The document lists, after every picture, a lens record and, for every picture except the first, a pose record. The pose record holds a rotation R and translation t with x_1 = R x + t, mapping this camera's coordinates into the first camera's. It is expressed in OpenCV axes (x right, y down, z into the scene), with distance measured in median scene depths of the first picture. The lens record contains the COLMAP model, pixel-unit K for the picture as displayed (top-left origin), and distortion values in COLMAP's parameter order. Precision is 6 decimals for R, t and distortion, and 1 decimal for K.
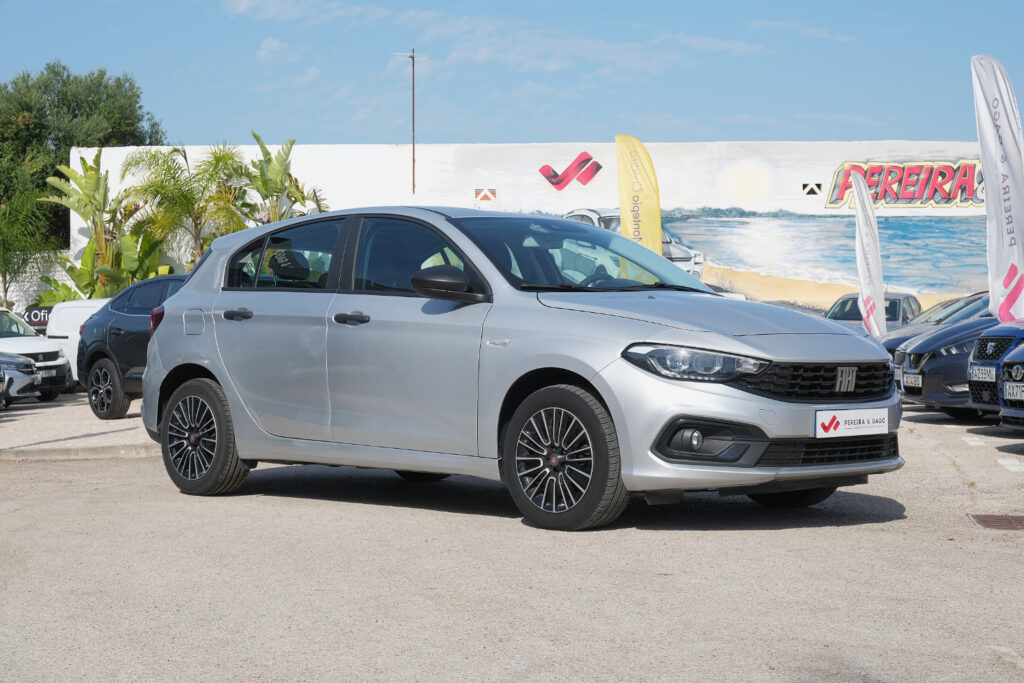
lens RADIAL K [[1763.4, 0, 512.0], [0, 1763.4, 341.5], [0, 0, 1]] dist [-0.019477, 0.010017]
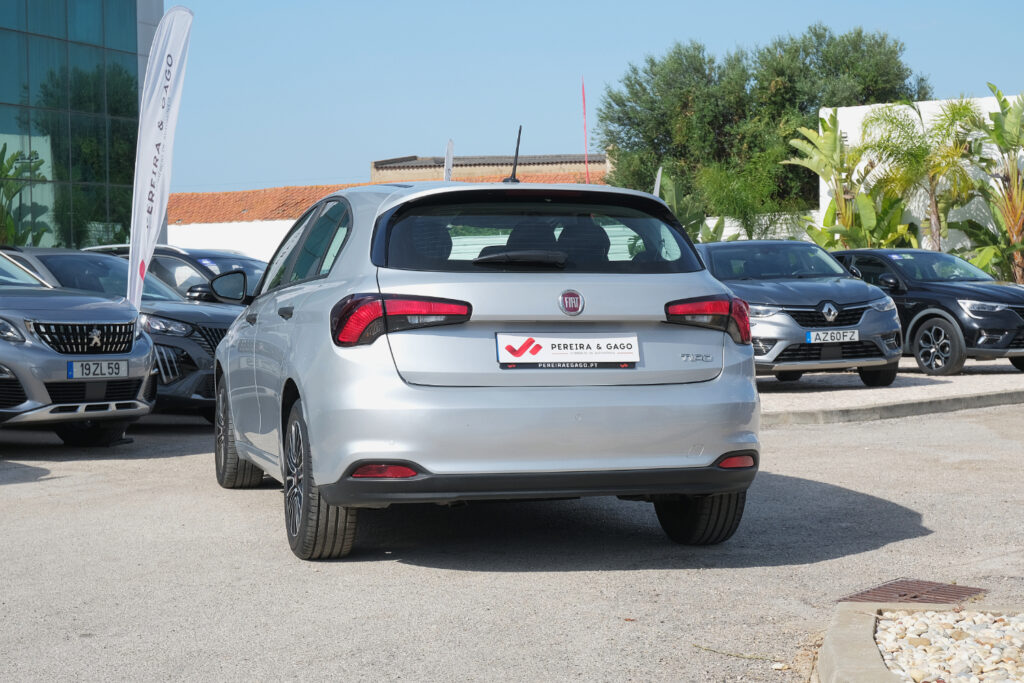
lens RADIAL K [[1717.4, 0, 512.0], [0, 1717.4, 341.5], [0, 0, 1]] dist [-0.023913, -0.069967]
pose [[0.851941, 0.016114, -0.523390, 0.130279], [-0.000171, 0.999535, 0.030494, -0.007350], [0.523638, -0.025890, 0.851548, 0.073191]]
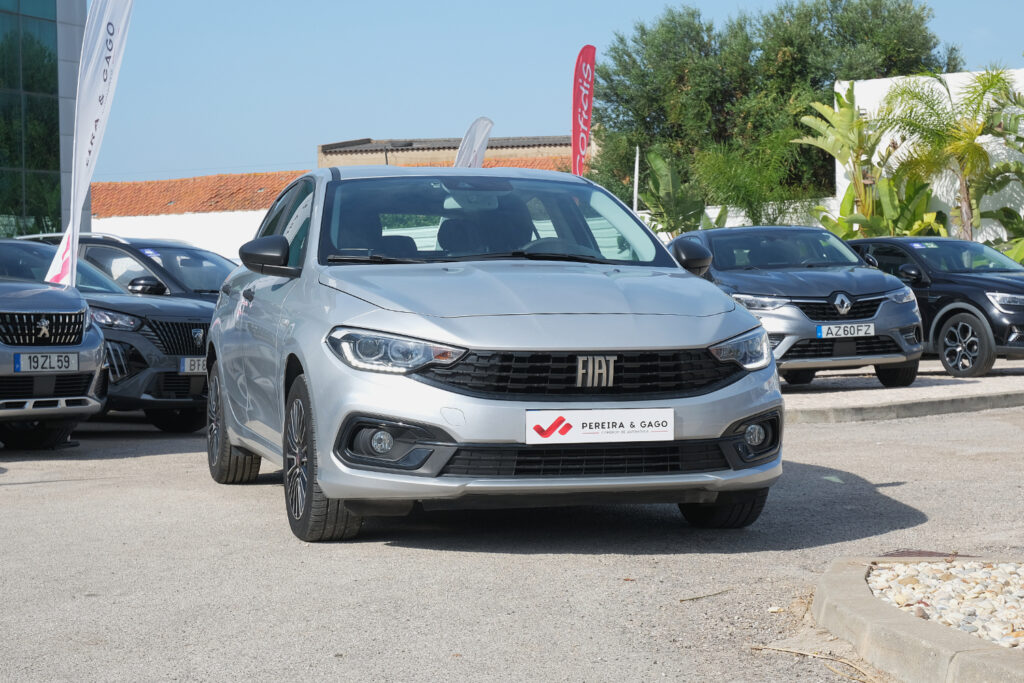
lens RADIAL K [[2030.8, 0, 514.2], [0, 2030.8, 308.7], [0, 0, 1]] dist [-0.077711, -0.008558]
pose [[0.860861, -0.000617, -0.508839, 0.144556], [0.004170, 0.999974, 0.005842, -0.002884], [0.508823, -0.007151, 0.860842, 0.043935]]
